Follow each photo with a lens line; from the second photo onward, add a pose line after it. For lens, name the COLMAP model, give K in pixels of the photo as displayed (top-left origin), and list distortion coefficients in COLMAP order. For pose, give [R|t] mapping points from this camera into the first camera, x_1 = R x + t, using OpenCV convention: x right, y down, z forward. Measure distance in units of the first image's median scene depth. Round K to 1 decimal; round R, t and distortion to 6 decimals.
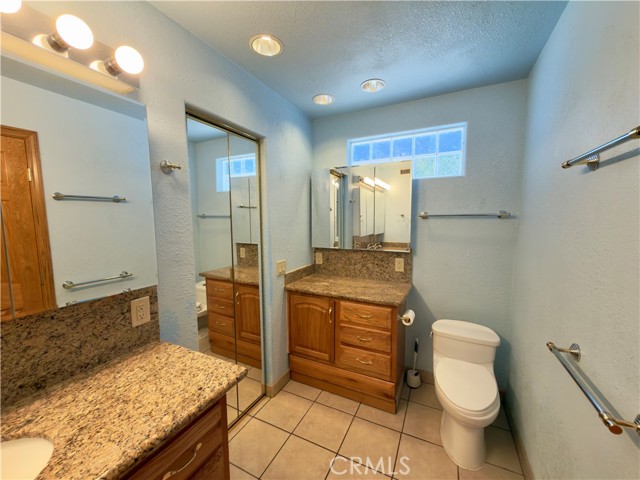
lens RADIAL K [[254.3, 0, 321.0], [0, 254.3, 239.9], [0, 0, 1]] dist [-0.001942, 0.000302]
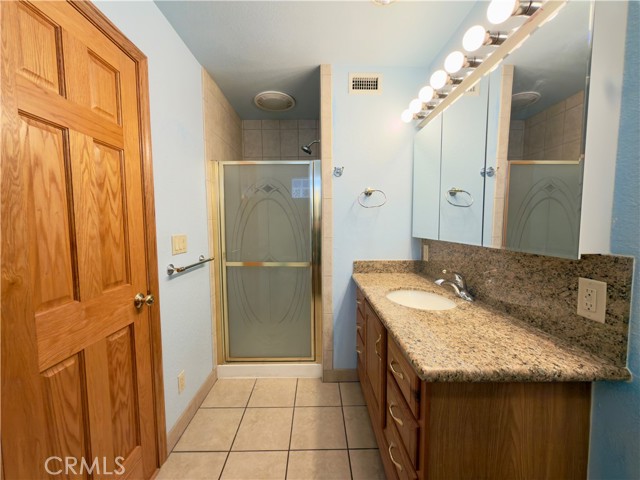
lens RADIAL K [[254.3, 0, 318.8], [0, 254.3, 240.3], [0, 0, 1]] dist [-0.001942, 0.000302]
pose [[-0.892520, 0.042560, -0.448995, 0.264175], [-0.030332, 0.987619, 0.153909, 0.051982], [0.449987, 0.150985, -0.880179, 1.436693]]
